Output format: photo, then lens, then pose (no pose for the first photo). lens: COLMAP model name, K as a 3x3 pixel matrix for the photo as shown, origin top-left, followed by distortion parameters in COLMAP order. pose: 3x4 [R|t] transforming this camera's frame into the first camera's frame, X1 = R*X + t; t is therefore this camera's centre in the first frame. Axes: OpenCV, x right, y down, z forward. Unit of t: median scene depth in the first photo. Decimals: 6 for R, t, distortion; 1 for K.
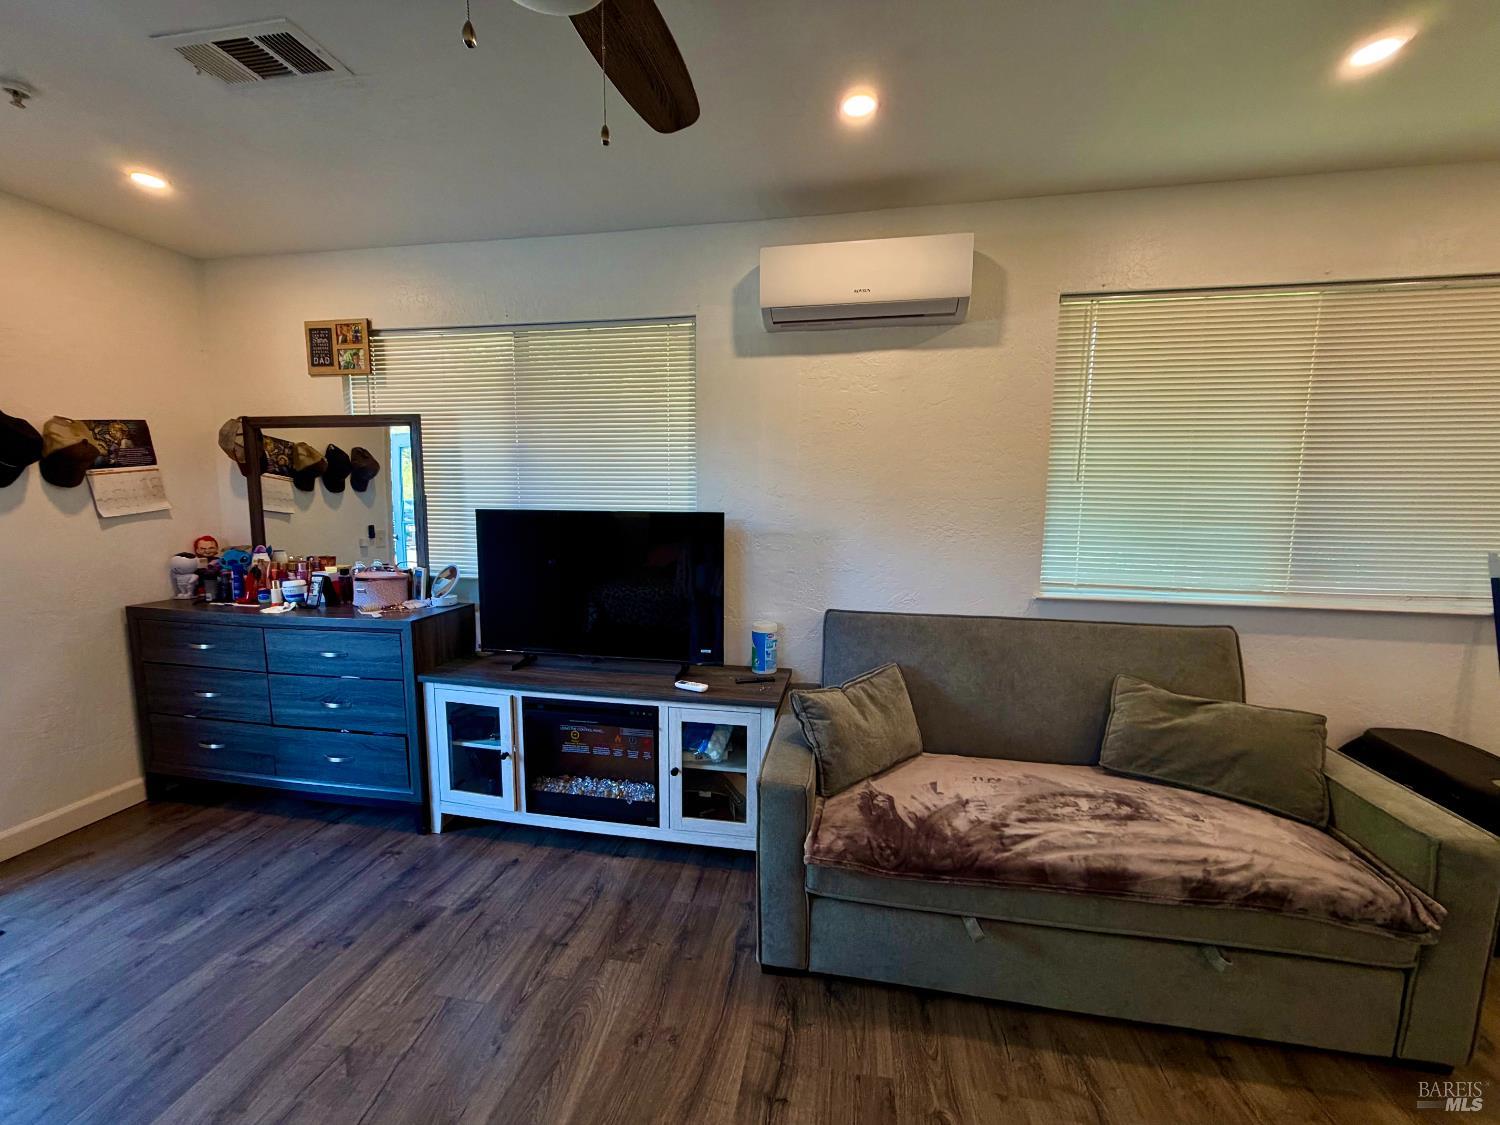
lens RADIAL K [[595.3, 0, 746.7], [0, 595.3, 566.6], [0, 0, 1]] dist [0.001855, 0.000212]
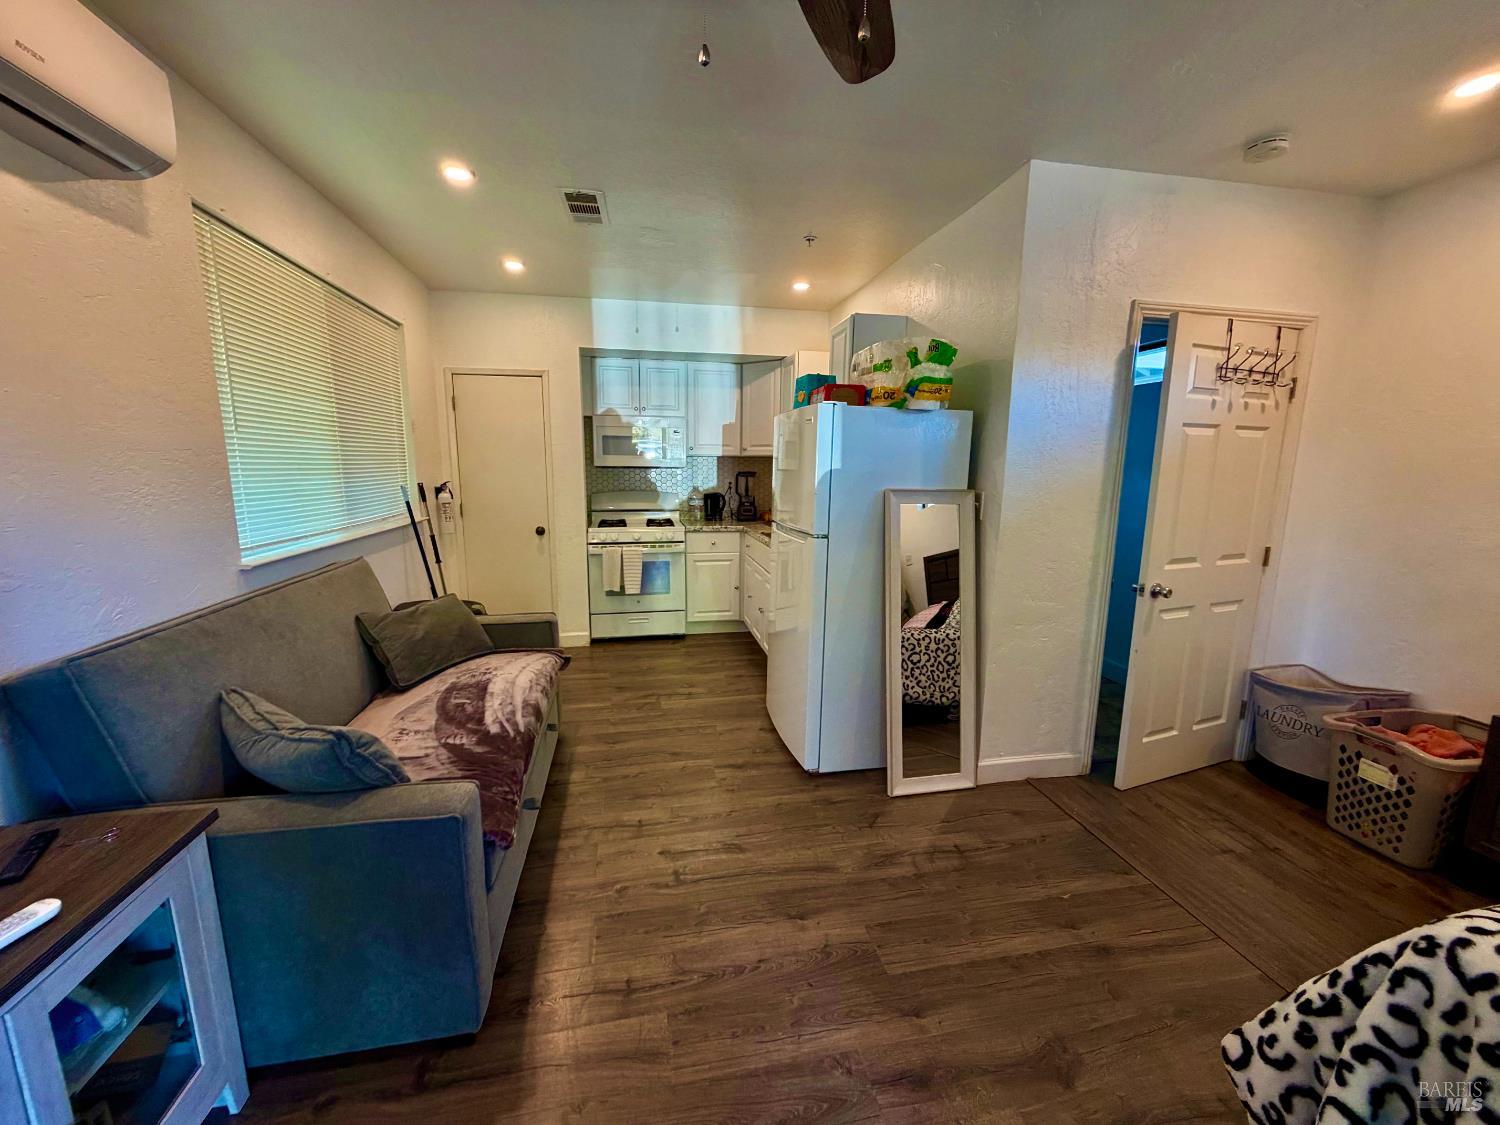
lens RADIAL K [[595.3, 0, 749.0], [0, 595.3, 565.2], [0, 0, 1]] dist [0.001855, 0.000212]
pose [[-0.365784, -0.163063, 0.916304, -0.752663], [0.108081, 0.970428, 0.215840, -0.076511], [-0.924403, 0.177986, -0.337343, 0.831040]]
